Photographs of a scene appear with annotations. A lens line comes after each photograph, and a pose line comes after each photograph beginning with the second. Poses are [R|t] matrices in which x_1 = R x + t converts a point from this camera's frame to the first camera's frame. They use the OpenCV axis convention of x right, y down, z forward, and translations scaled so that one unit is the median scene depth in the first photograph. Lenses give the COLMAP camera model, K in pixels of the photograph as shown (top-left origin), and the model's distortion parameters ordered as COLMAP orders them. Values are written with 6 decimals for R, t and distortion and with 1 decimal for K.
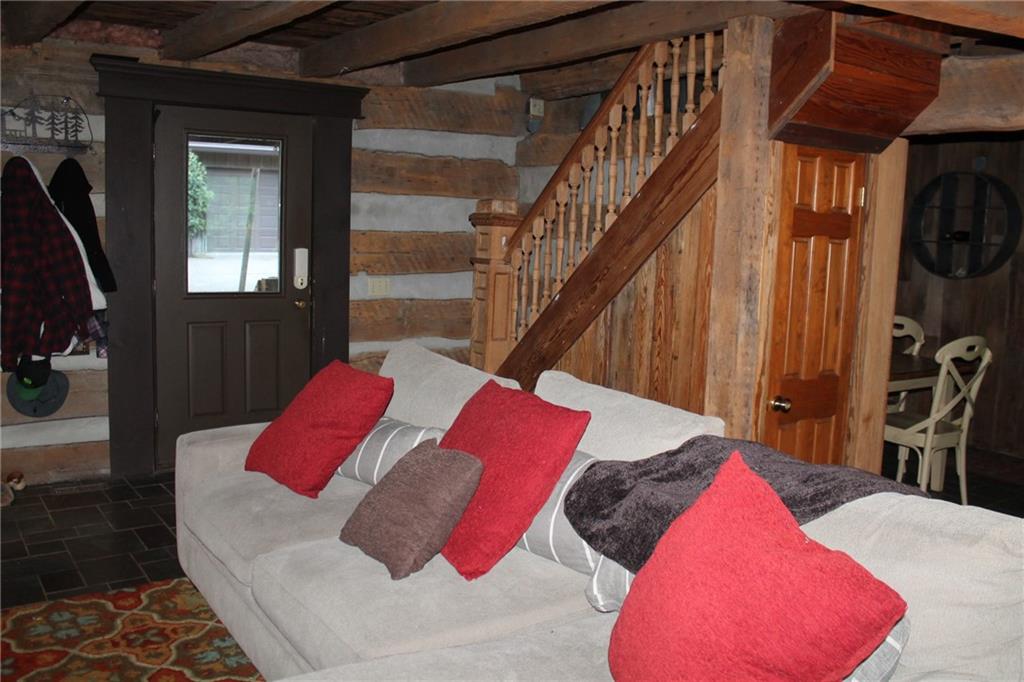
lens RADIAL K [[887.3, 0, 505.0], [0, 887.3, 340.6], [0, 0, 1]] dist [-0.148824, 0.115529]
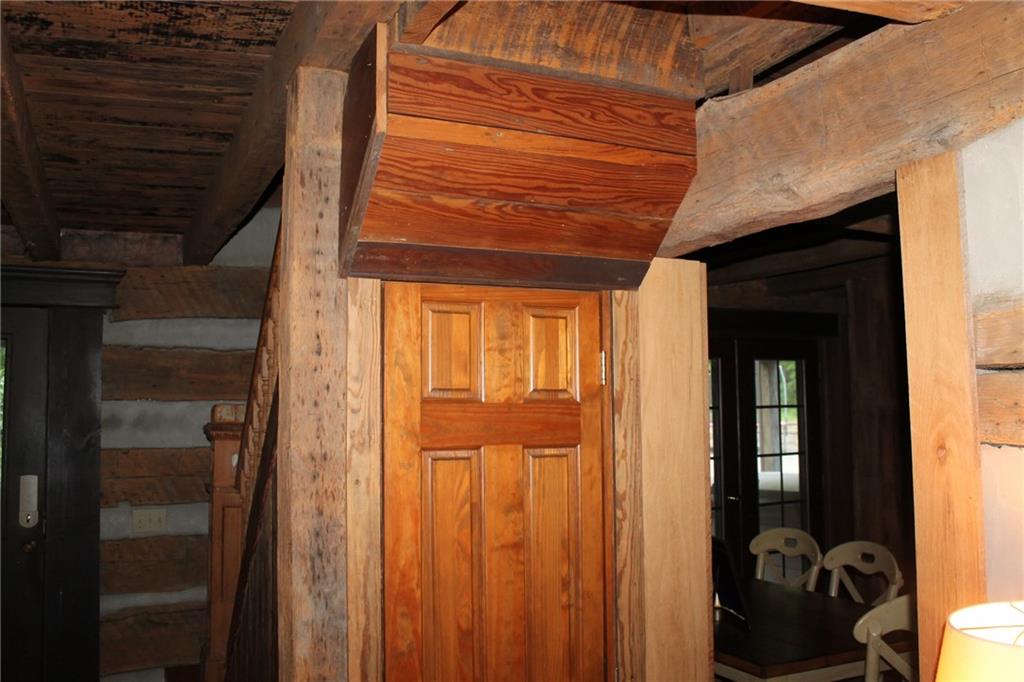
lens RADIAL K [[887.3, 0, 512.0], [0, 887.3, 343.2], [0, 0, 1]] dist [-0.148824, 0.115529]
pose [[0.987299, -0.060530, -0.146893, 0.441726], [0.027456, 0.975673, -0.217506, -0.060344], [0.156485, 0.210710, 0.964942, 0.443296]]
